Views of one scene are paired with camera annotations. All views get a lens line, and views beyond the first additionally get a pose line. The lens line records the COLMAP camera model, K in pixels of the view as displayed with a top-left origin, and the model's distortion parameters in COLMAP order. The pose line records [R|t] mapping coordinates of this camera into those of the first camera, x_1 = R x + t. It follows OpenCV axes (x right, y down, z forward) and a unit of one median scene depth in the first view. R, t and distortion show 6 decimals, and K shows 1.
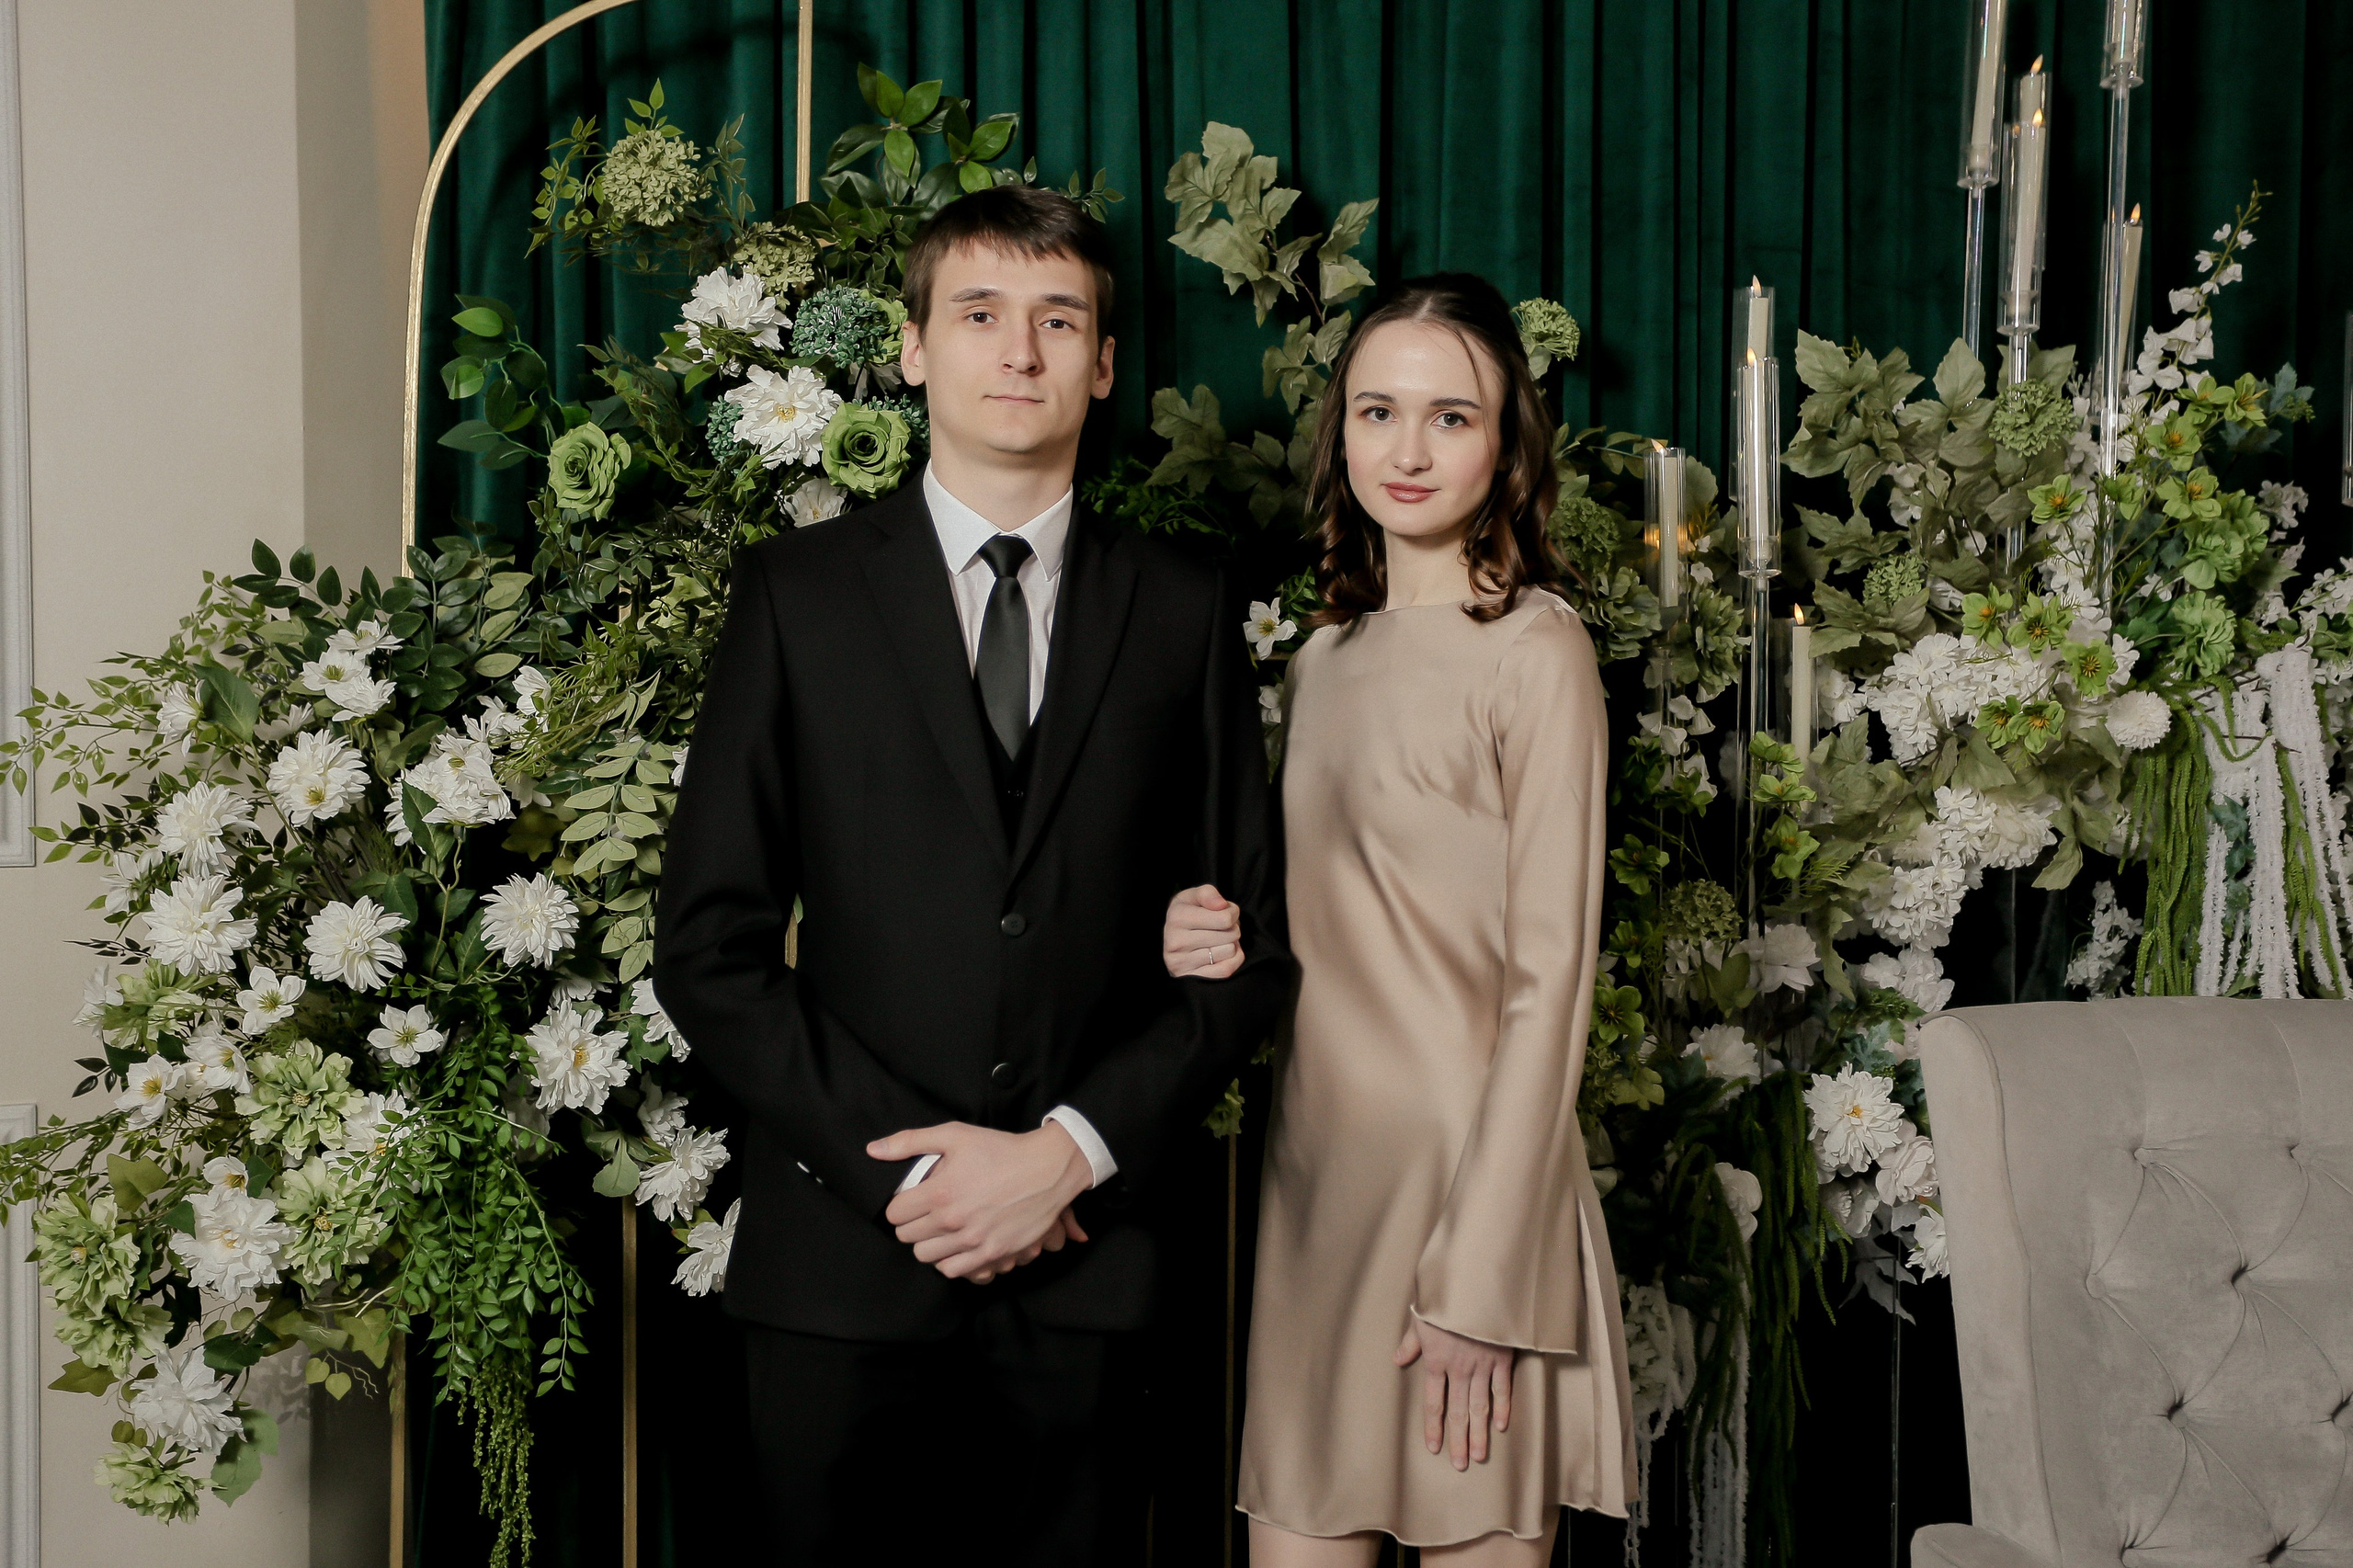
lens RADIAL K [[2501.6, 0, 1185.6], [0, 2501.6, 786.8], [0, 0, 1]] dist [0.046789, 0.000000]
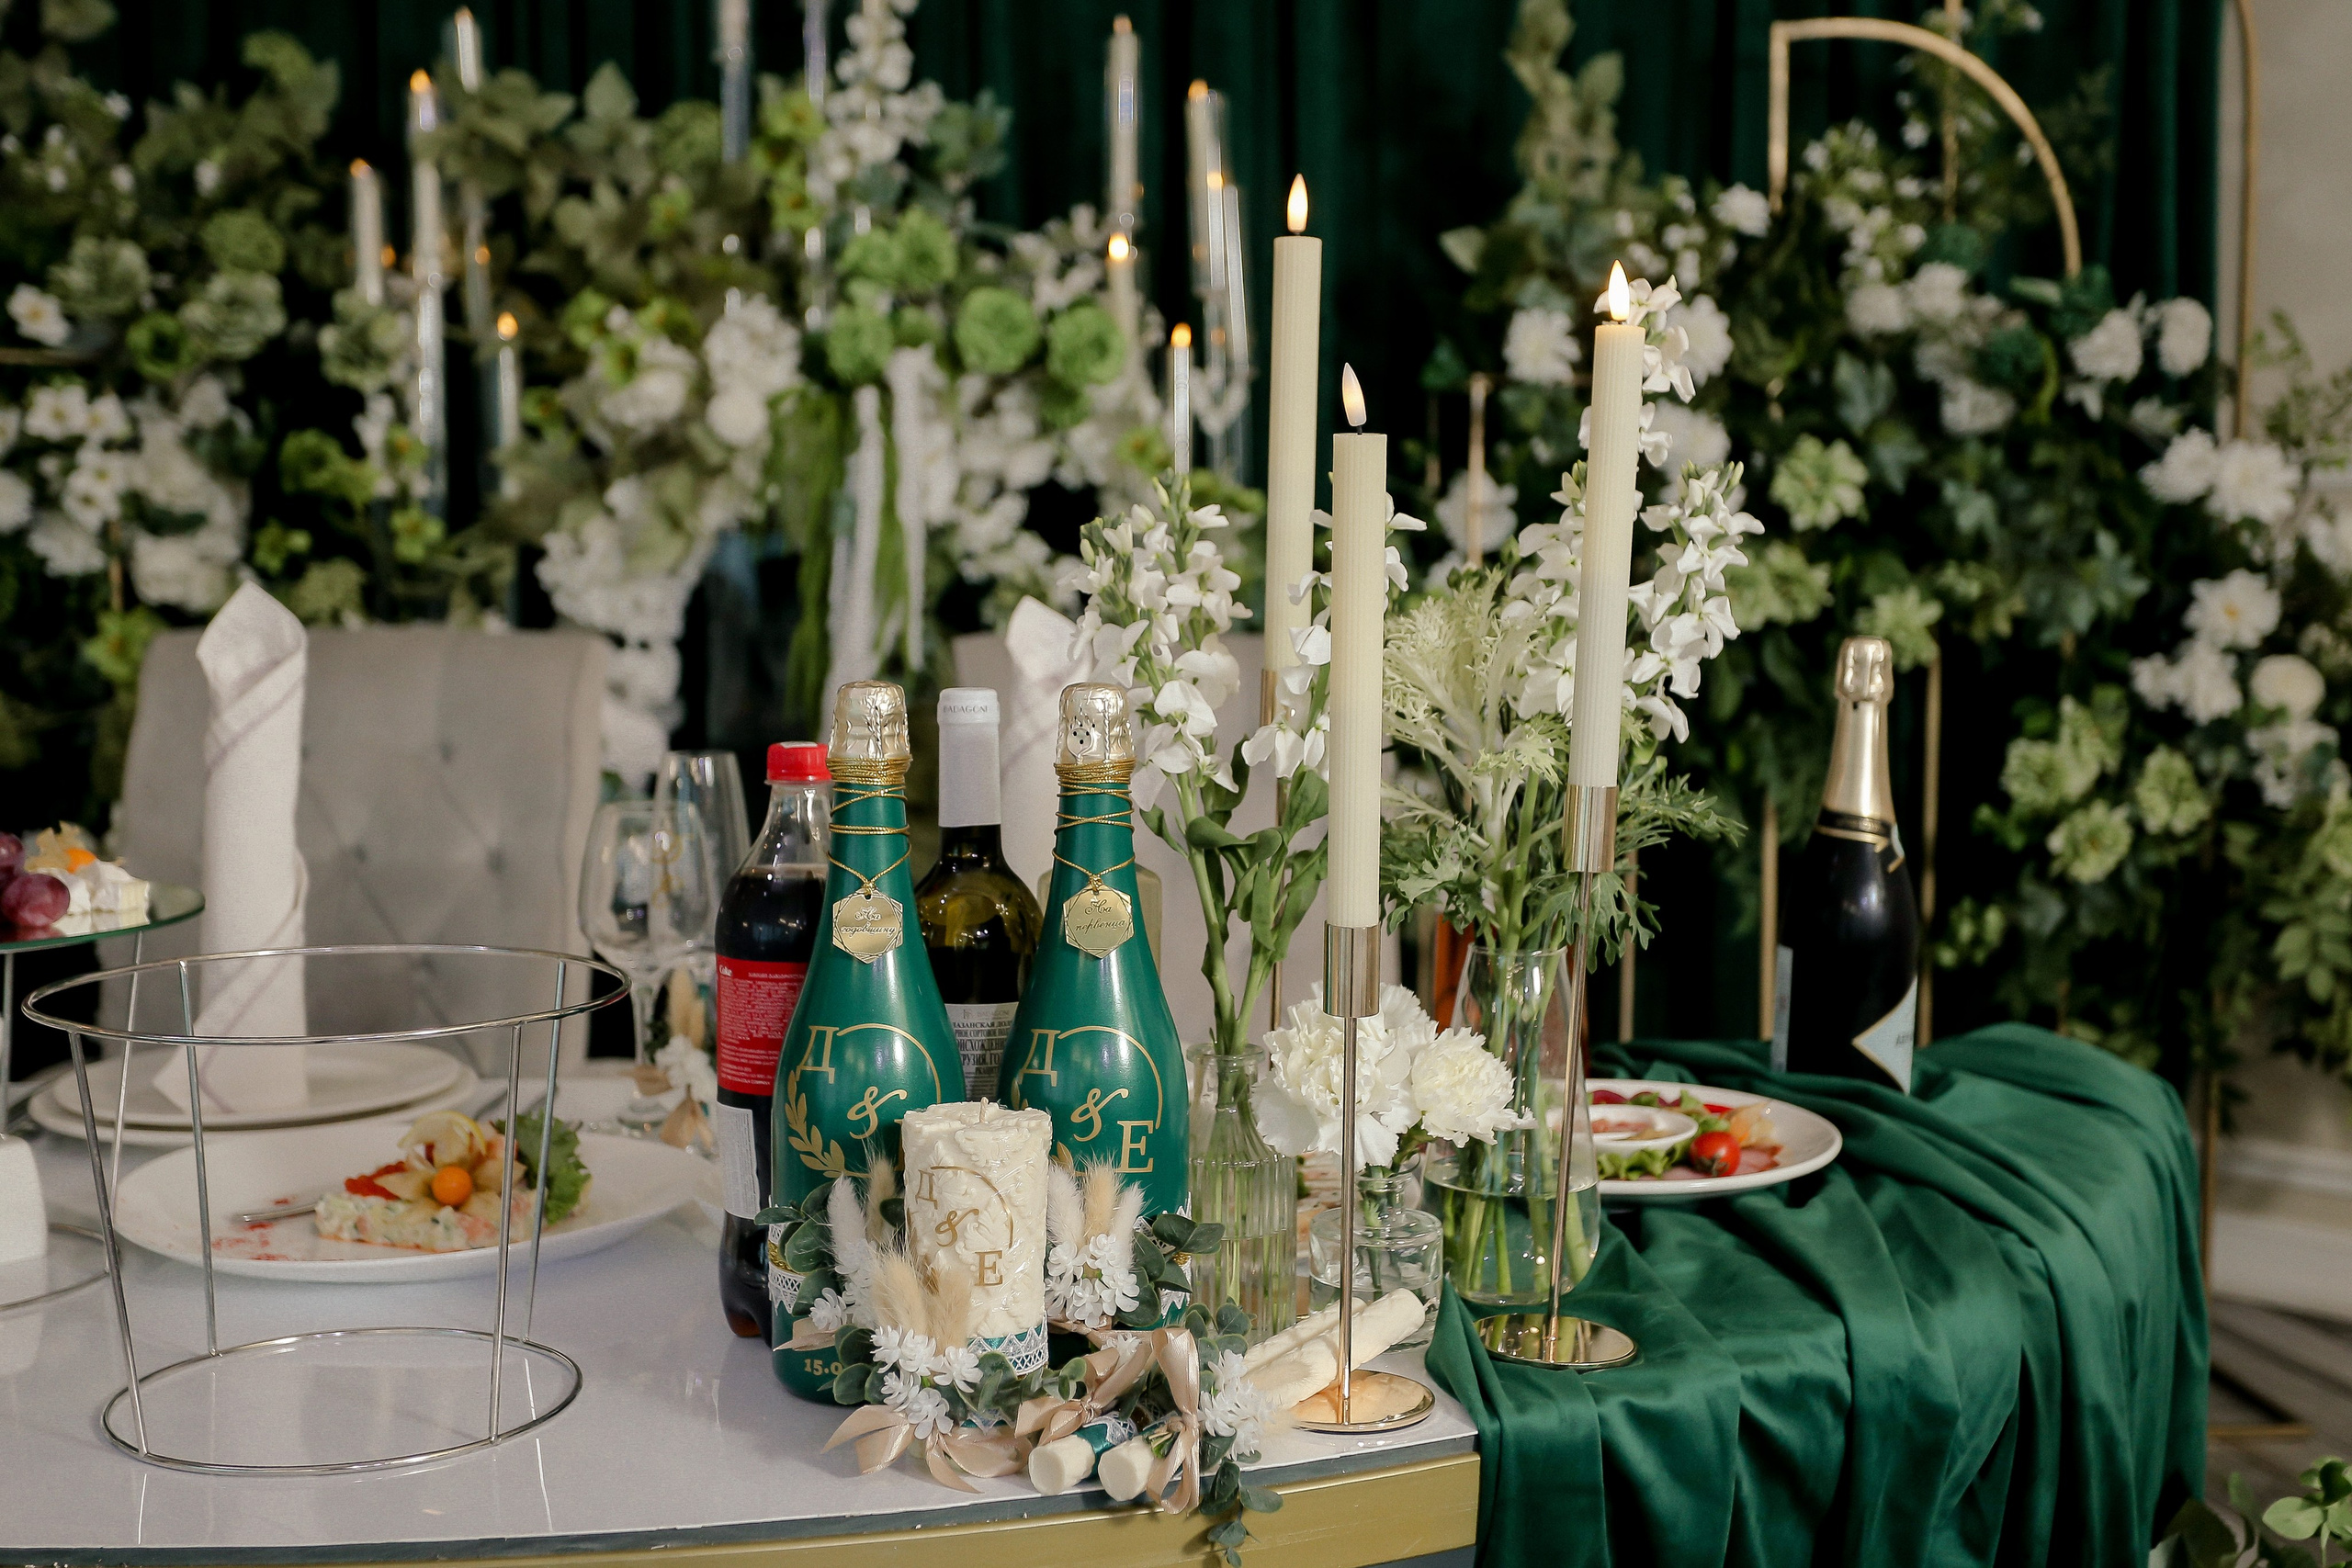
lens RADIAL K [[2707.3, 0, 1183.0], [0, 2707.3, 772.4], [0, 0, 1]] dist [0.044571, 0.000000]
pose [[0.988264, 0.017920, -0.151698, 0.843740], [-0.011586, 0.999028, 0.042535, 0.083388], [0.152313, -0.040278, 0.987511, -0.145111]]
